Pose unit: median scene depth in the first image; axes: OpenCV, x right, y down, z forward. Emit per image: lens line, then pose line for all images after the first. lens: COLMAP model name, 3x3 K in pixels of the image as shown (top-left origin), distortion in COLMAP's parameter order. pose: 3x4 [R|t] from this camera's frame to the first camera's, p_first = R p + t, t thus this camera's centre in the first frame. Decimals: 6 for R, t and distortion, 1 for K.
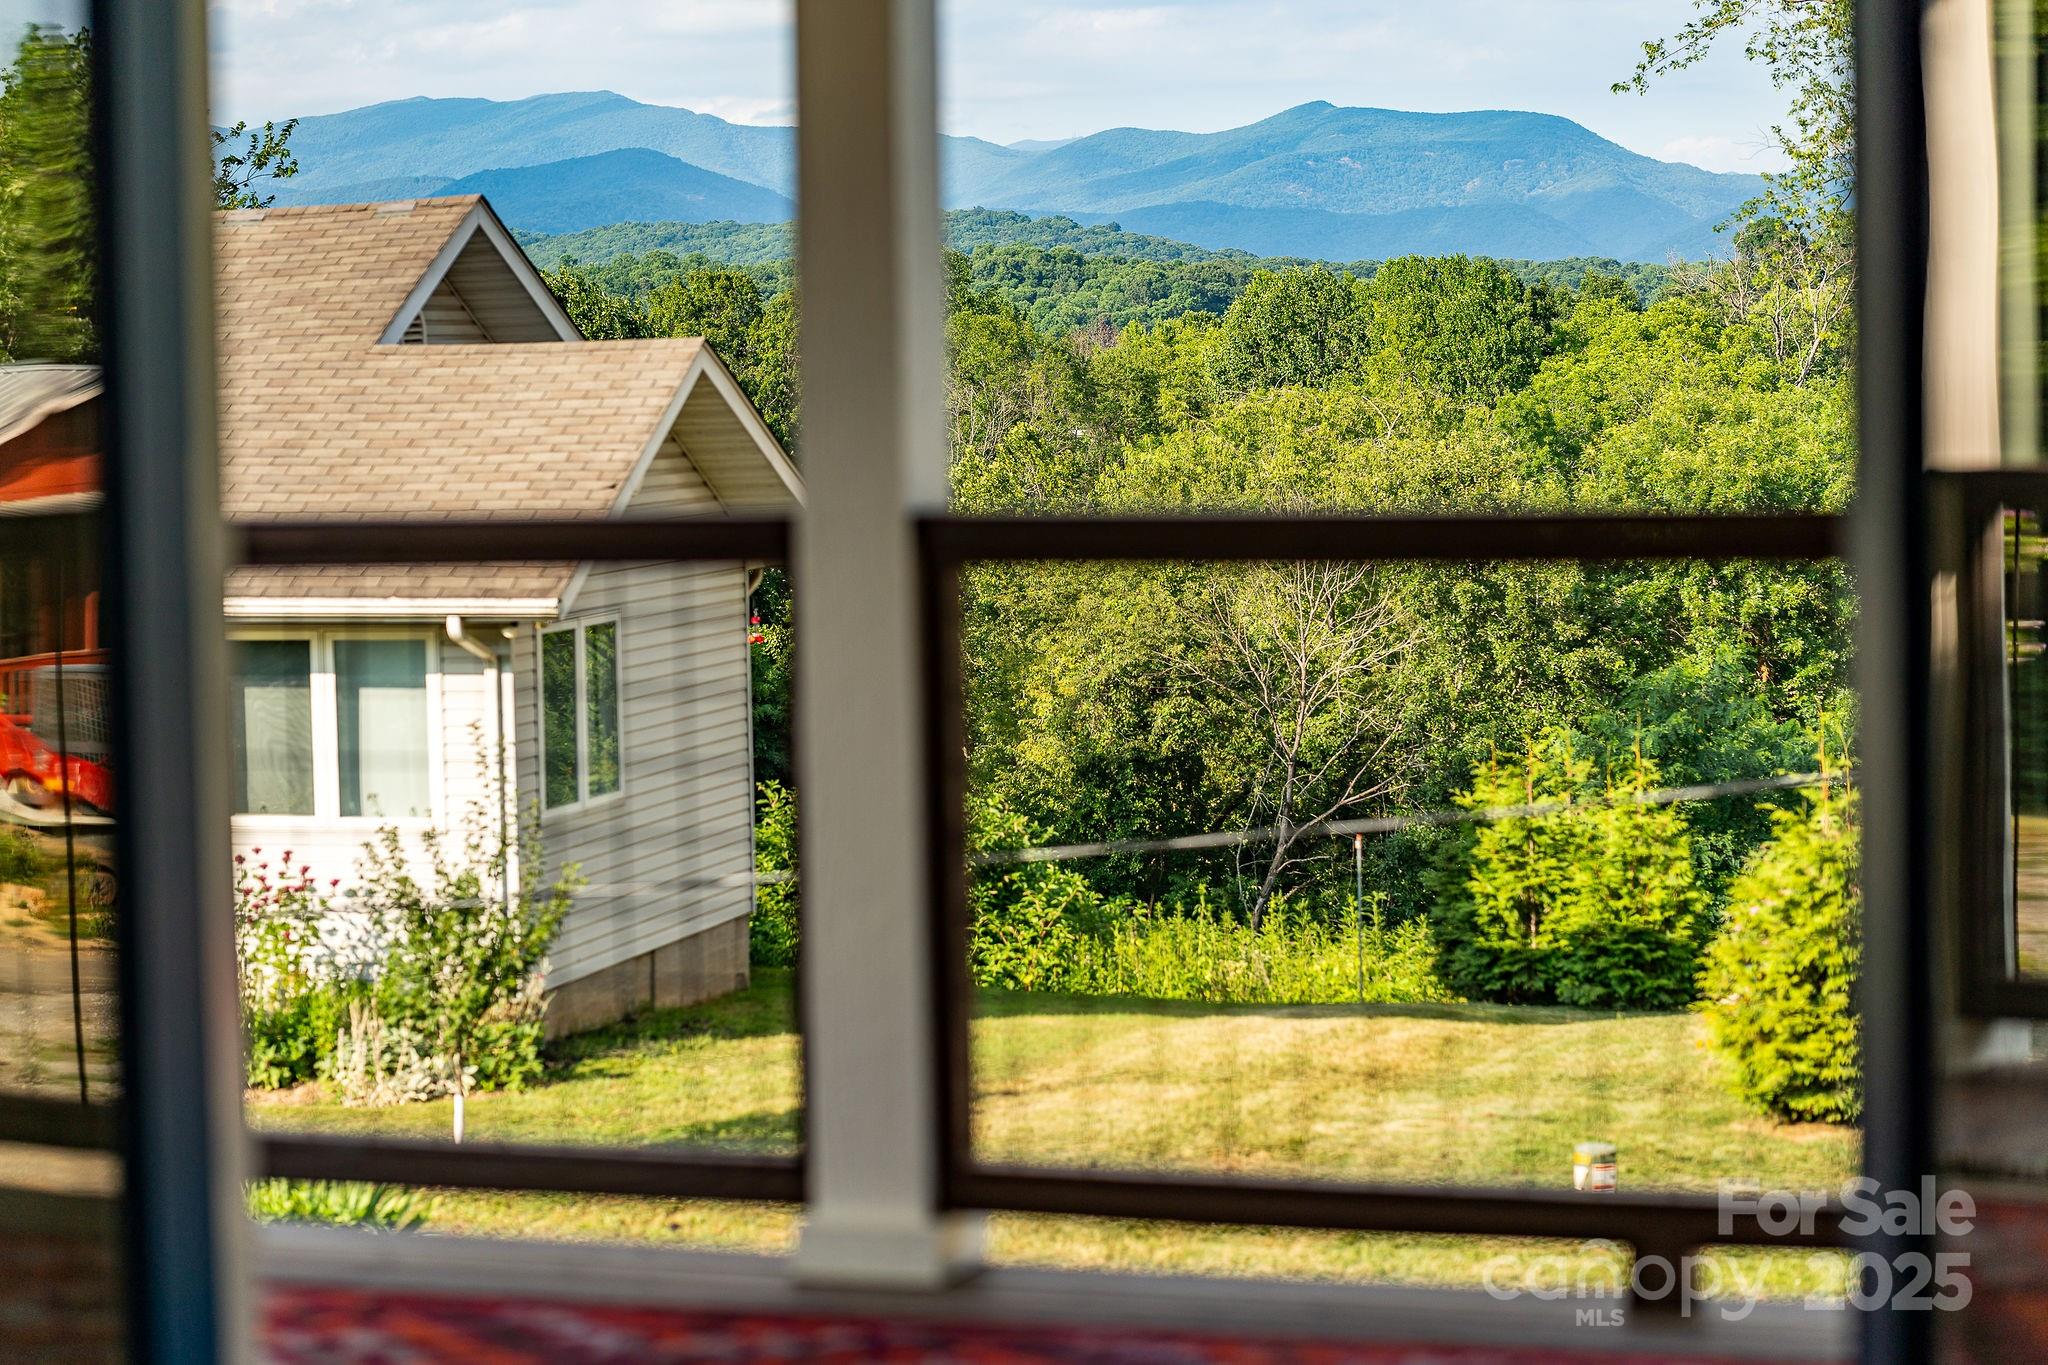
lens RADIAL K [[4934.0, 0, 1013.7], [0, 4934.0, 686.4], [0, 0, 1]] dist [-0.016534, 0.000000]
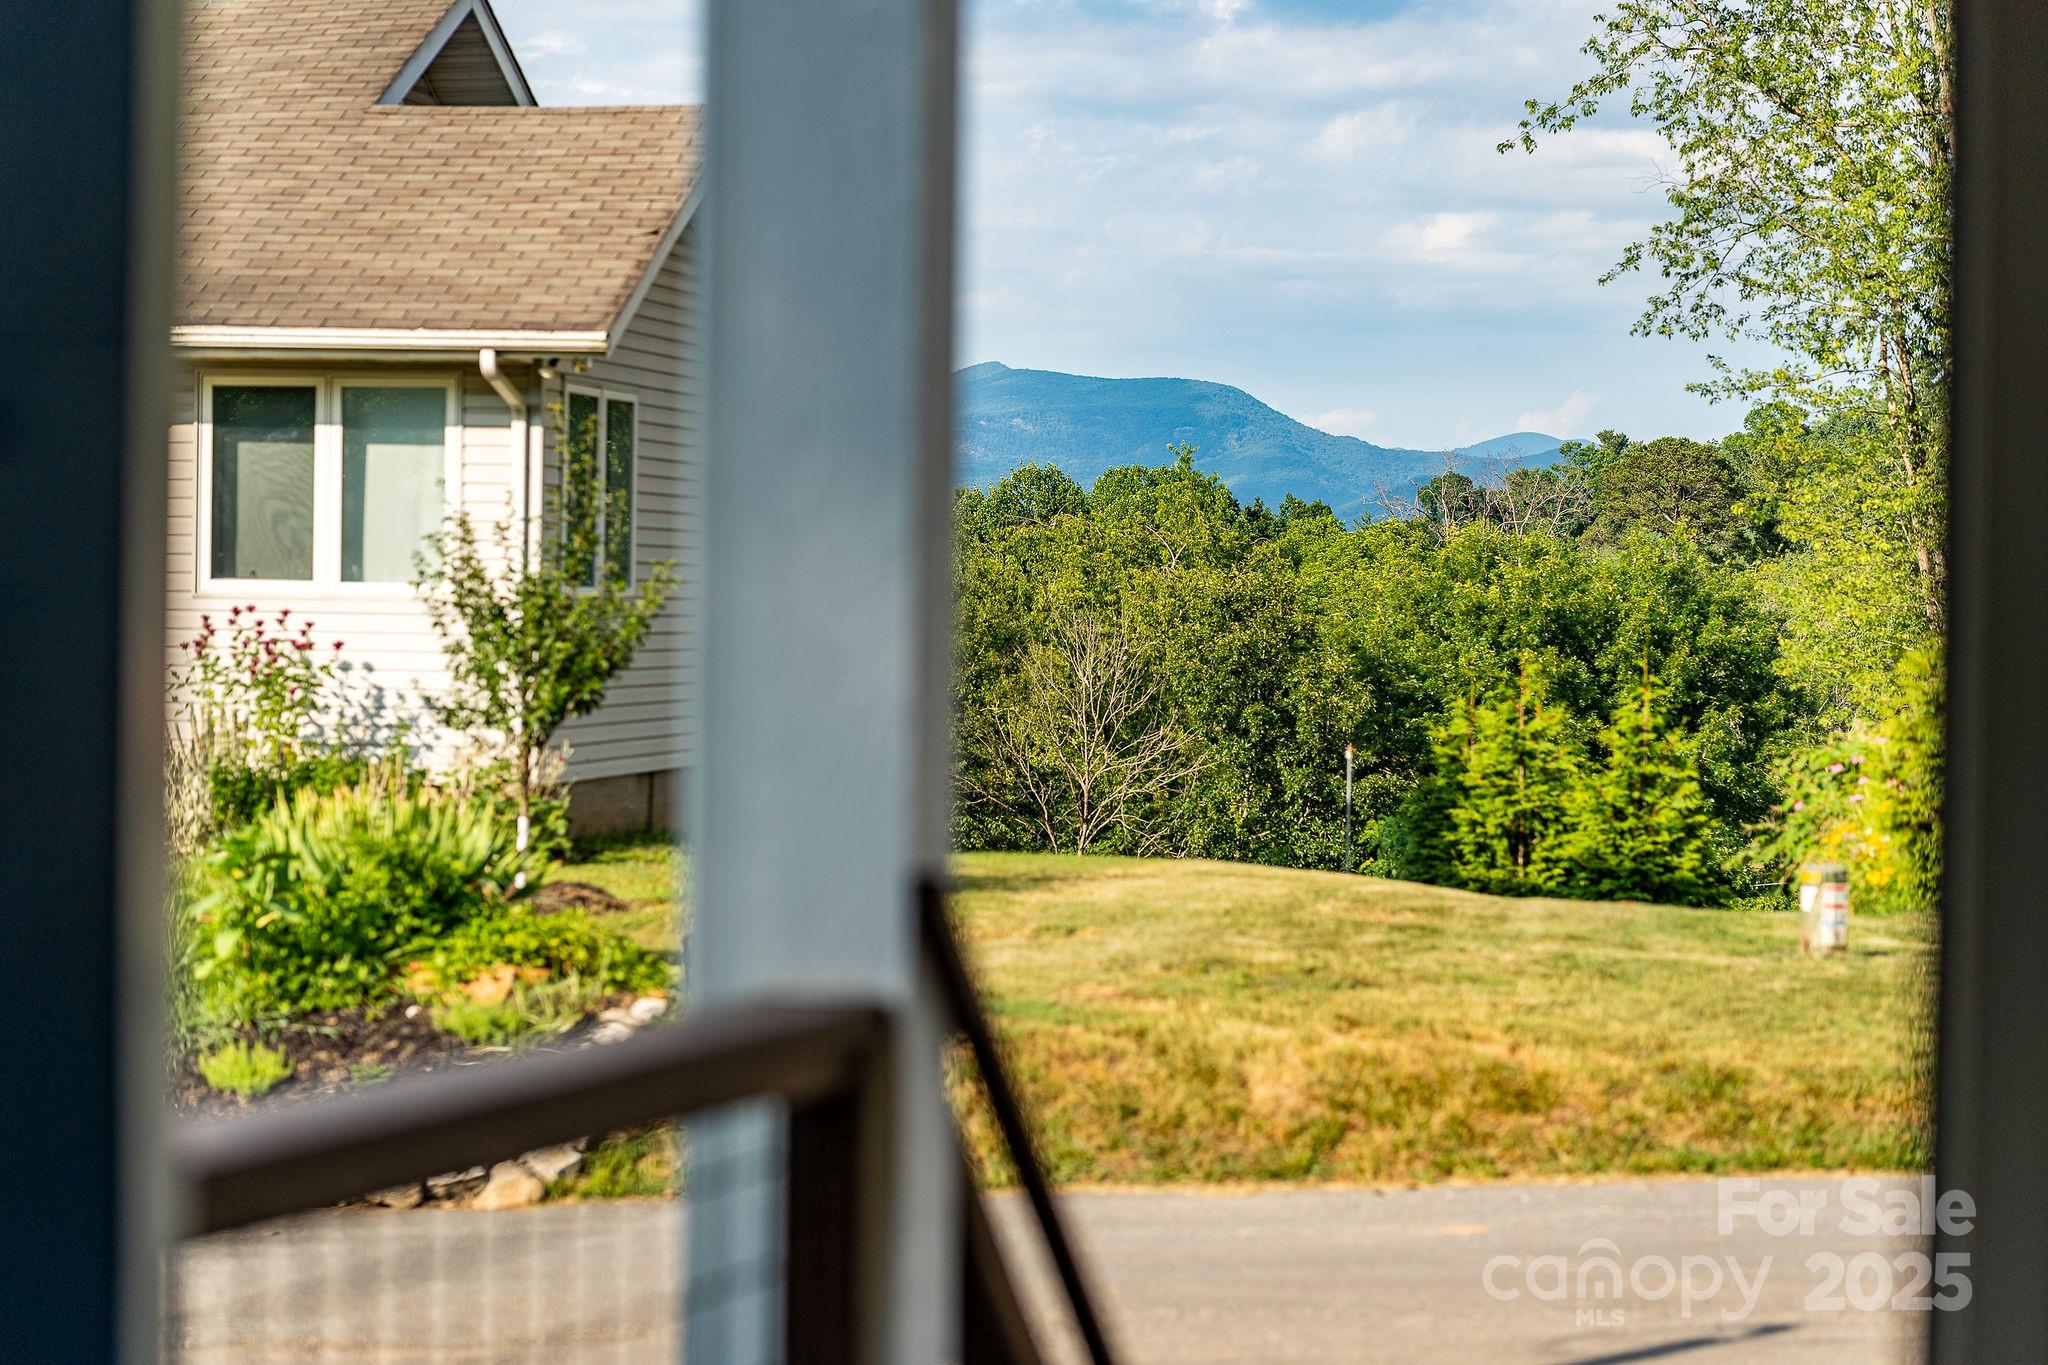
lens RADIAL K [[4934.0, 0, 1034.2], [0, 4934.0, 679.3], [0, 0, 1]] dist [-0.016534, 0.000000]
pose [[0.996742, 0.035394, 0.072479, -0.059330], [-0.031467, 0.998011, -0.054616, 0.071769], [-0.074267, 0.052157, 0.995873, 0.067968]]
